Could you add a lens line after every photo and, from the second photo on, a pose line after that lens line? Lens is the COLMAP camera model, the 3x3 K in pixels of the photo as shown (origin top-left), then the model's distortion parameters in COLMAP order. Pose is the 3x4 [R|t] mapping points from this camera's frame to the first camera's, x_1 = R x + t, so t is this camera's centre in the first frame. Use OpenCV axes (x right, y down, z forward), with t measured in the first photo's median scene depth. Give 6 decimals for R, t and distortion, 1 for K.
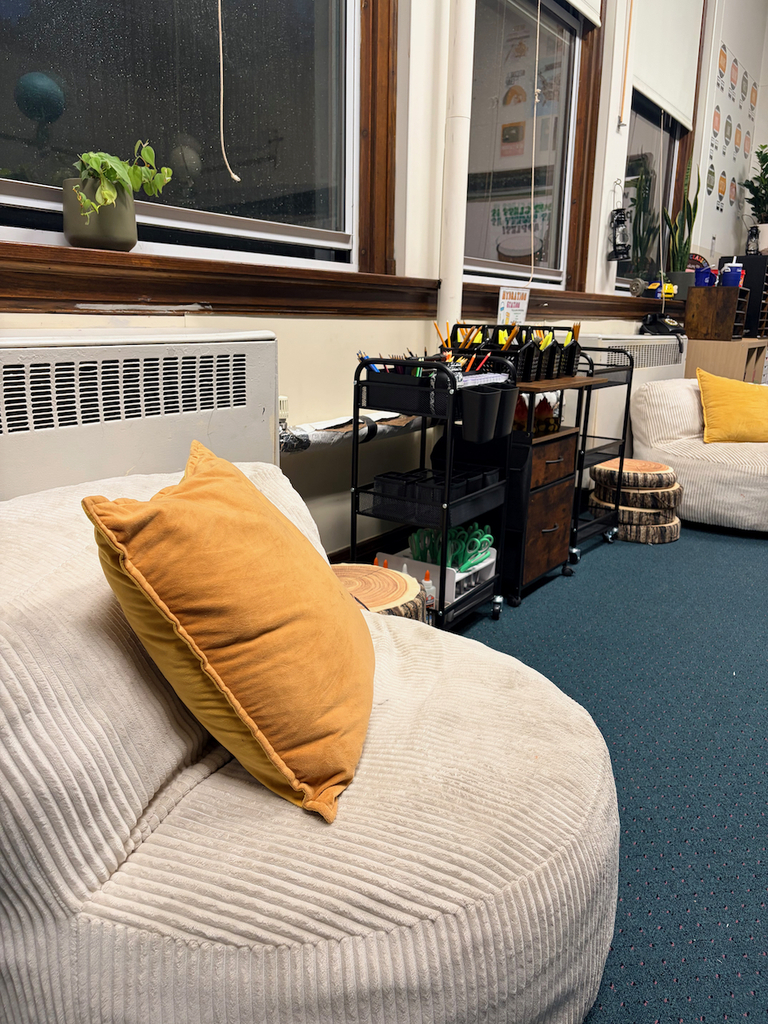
lens RADIAL K [[777.6, 0, 377.4], [0, 777.6, 511.7], [0, 0, 1]] dist [0.029688, -0.003844]
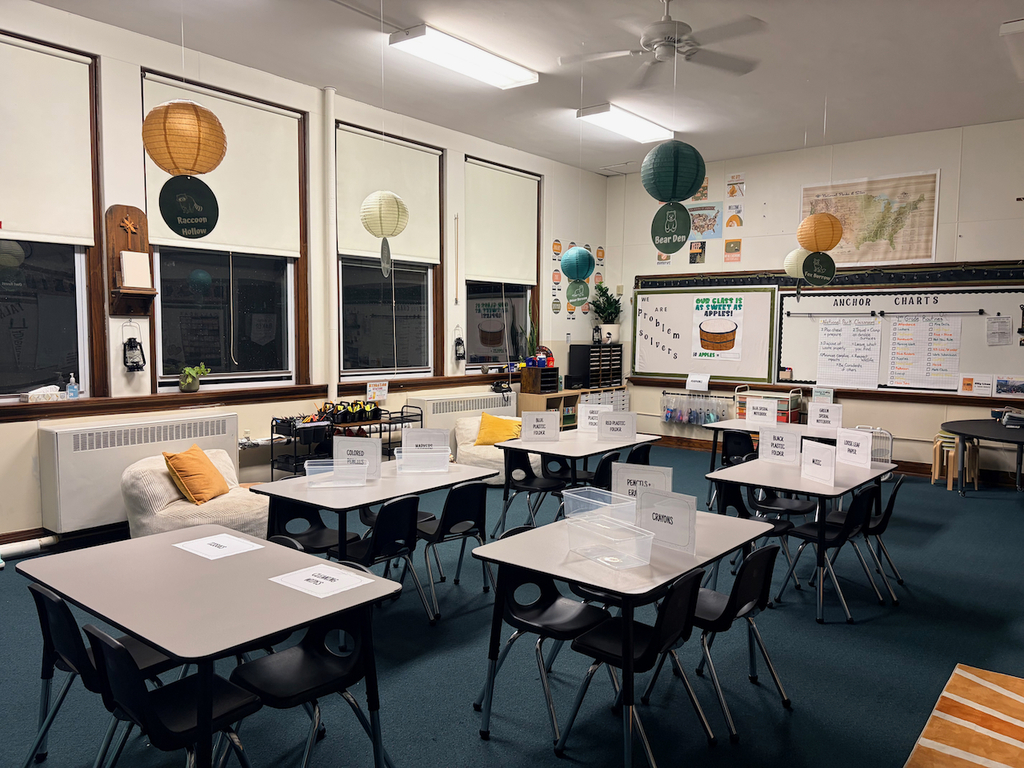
lens RADIAL K [[777.6, 0, 517.2], [0, 777.6, 387.8], [0, 0, 1]] dist [0.029688, -0.003844]
pose [[0.998429, -0.004859, -0.055822, 1.138313], [-0.004622, 0.985697, -0.168465, 0.209246], [0.055842, 0.168458, 0.984126, -2.068340]]
